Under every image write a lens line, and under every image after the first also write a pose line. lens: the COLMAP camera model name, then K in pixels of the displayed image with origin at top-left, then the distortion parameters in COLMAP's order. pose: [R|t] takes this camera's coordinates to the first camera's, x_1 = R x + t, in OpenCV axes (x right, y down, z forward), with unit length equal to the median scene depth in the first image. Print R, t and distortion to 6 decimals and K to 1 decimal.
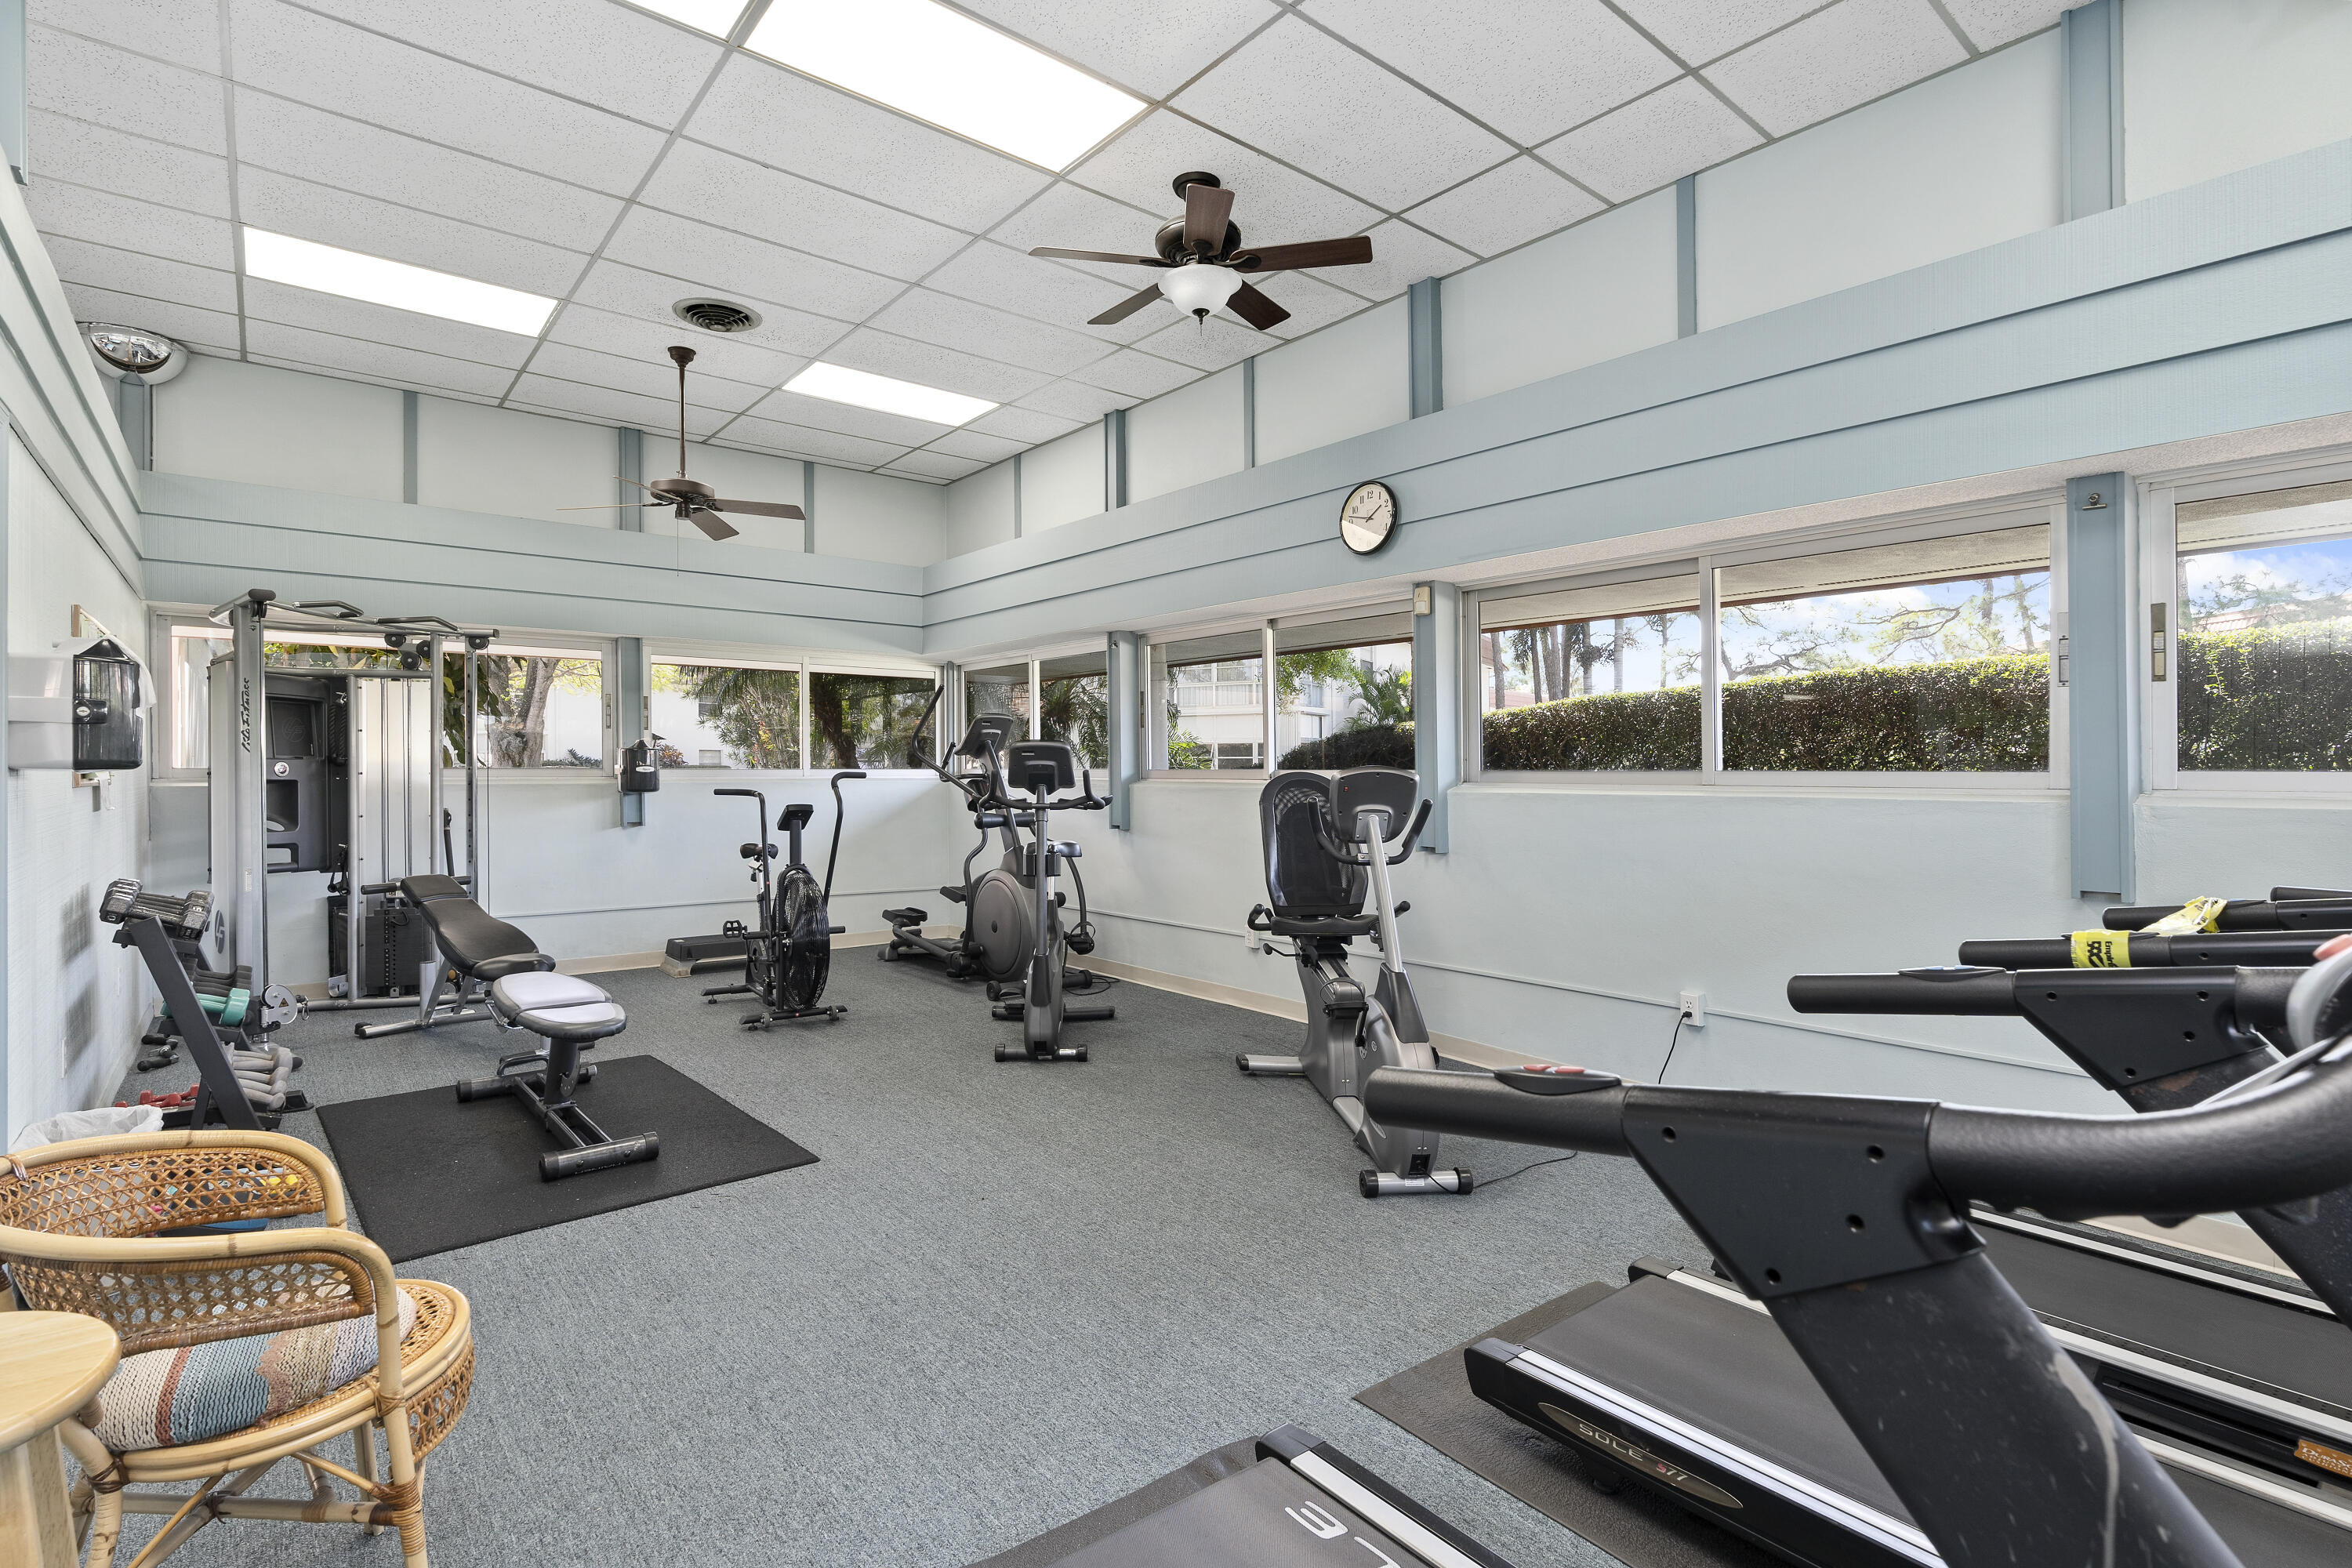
lens RADIAL K [[1090.0, 0, 1176.0], [0, 1090.0, 784.0], [0, 0, 1]] dist [0.000072, 0.000045]
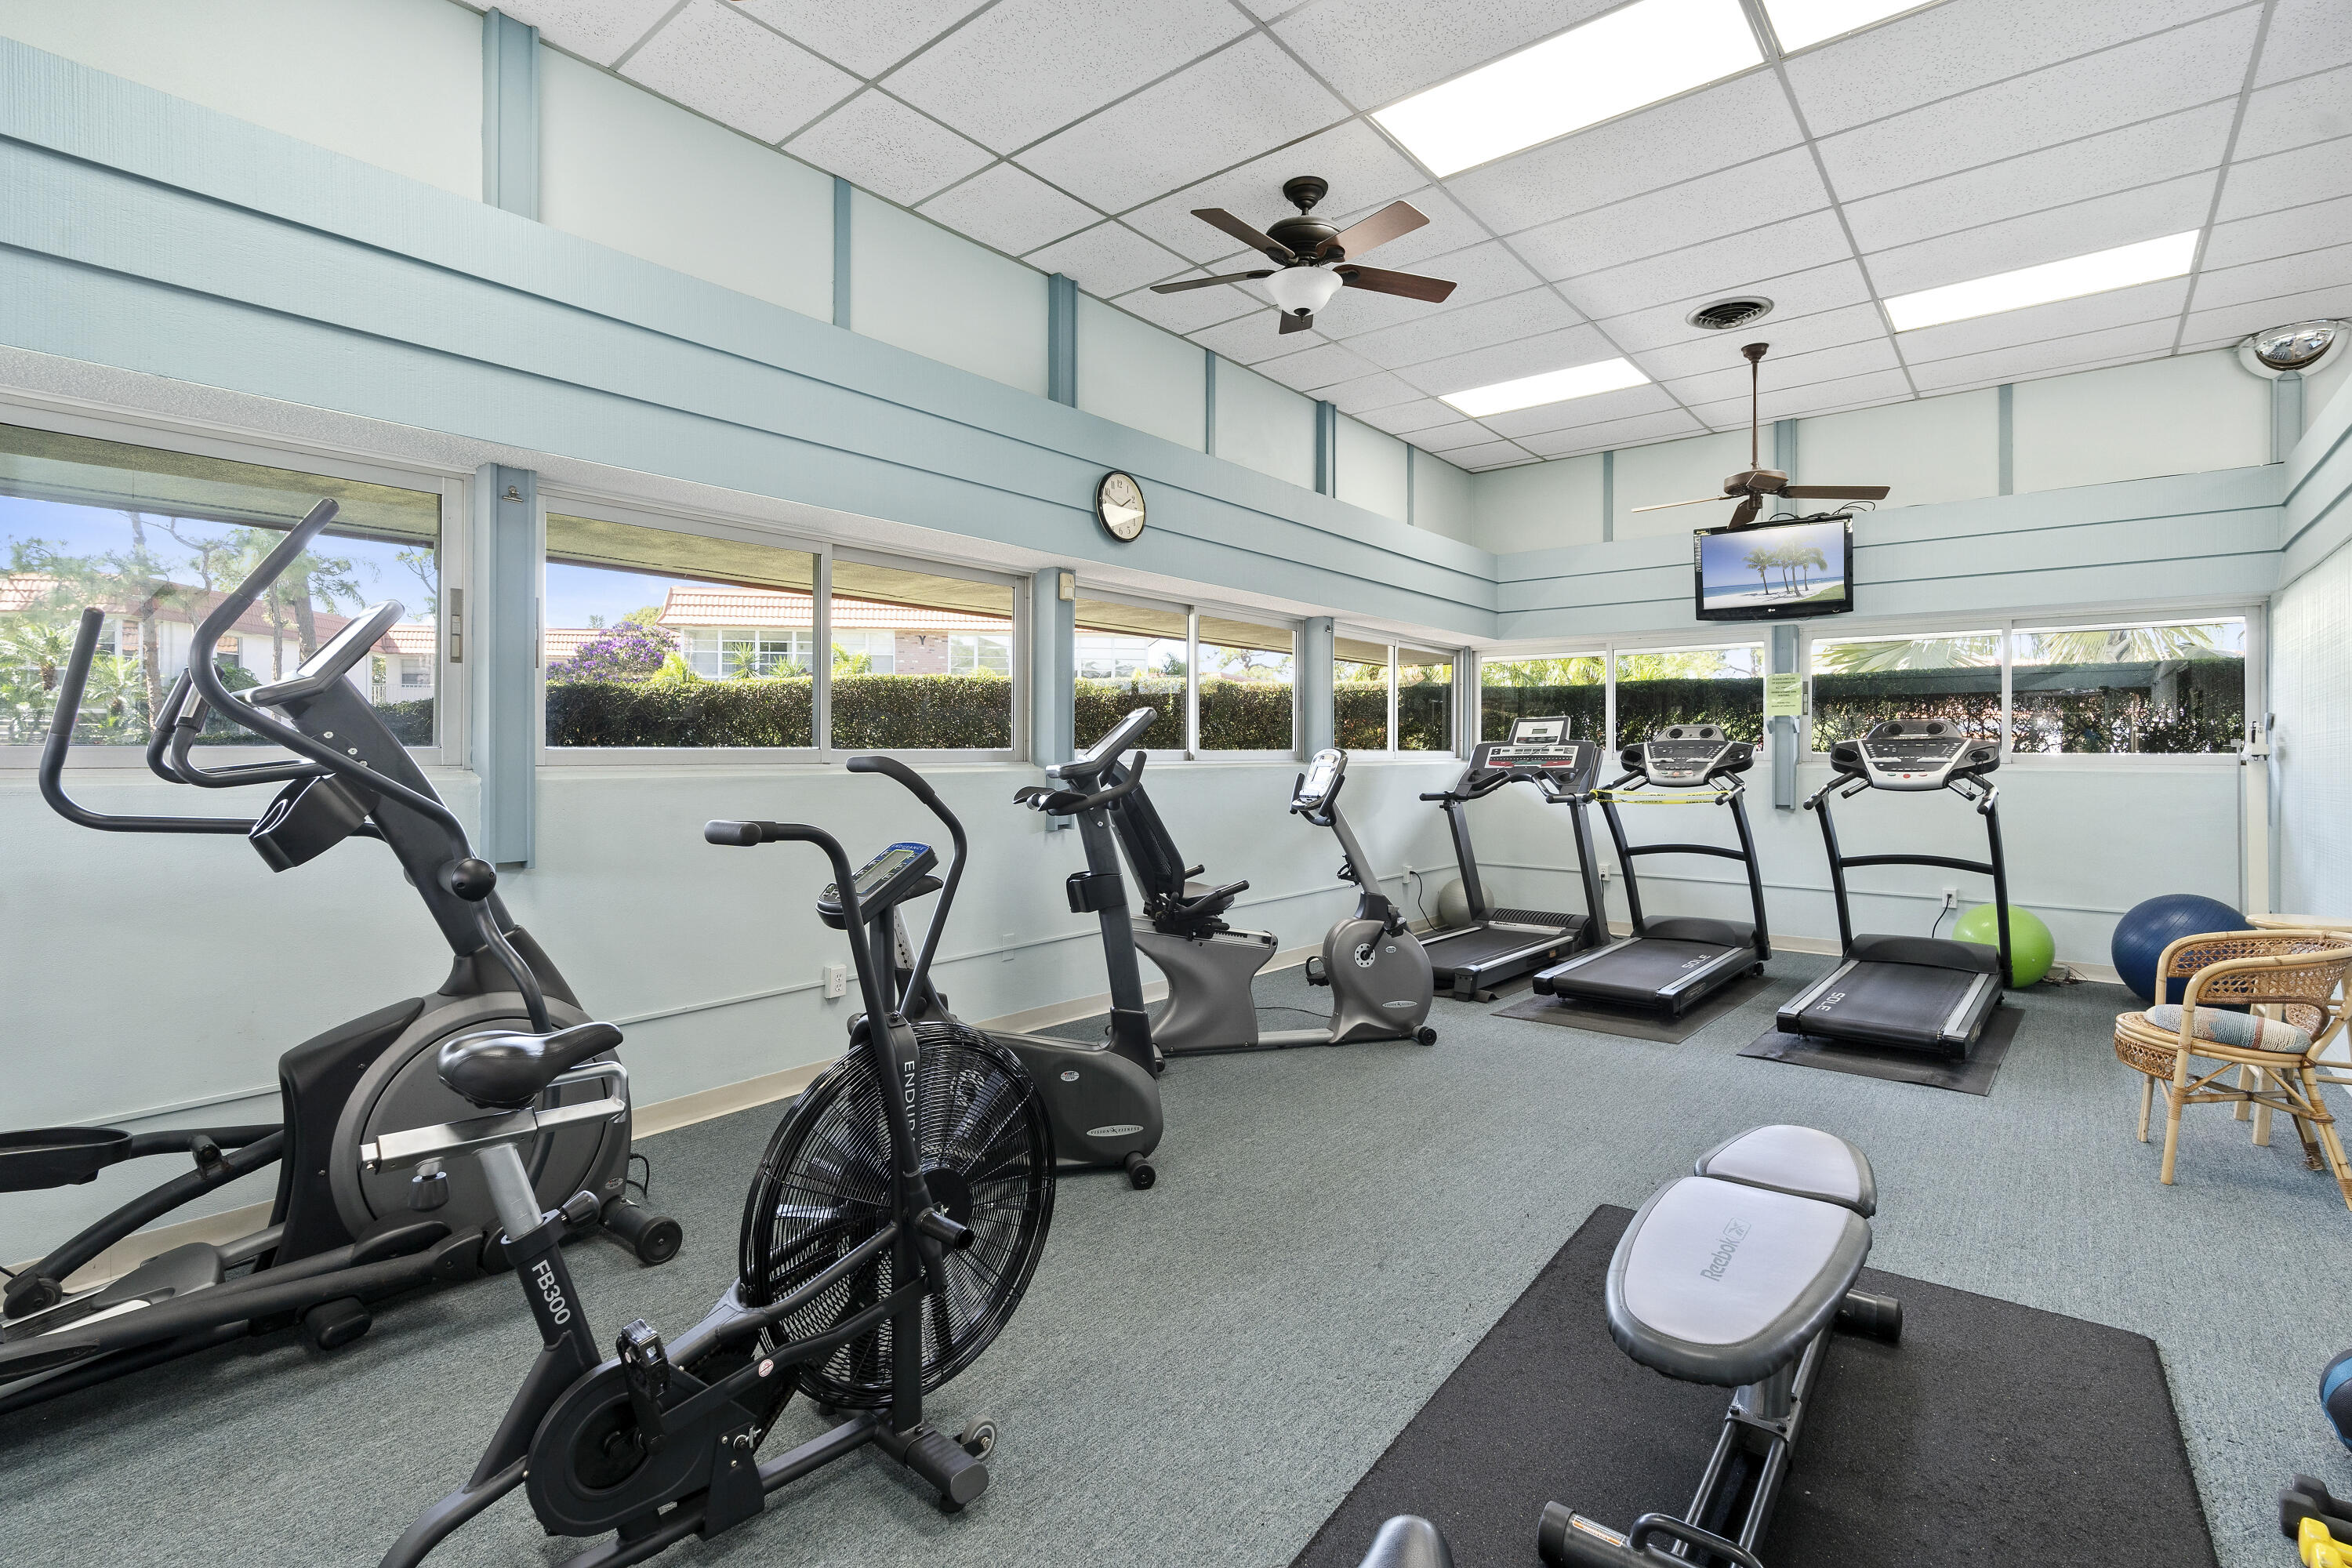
lens RADIAL K [[1108.6, 0, 1182.8], [0, 1108.6, 753.4], [0, 0, 1]] dist [-0.002557, -0.000229]
pose [[-0.195311, -0.006385, 0.980721, -0.922800], [0.009352, 0.999921, 0.008372, -0.018426], [-0.980697, 0.010807, -0.195236, 1.231292]]
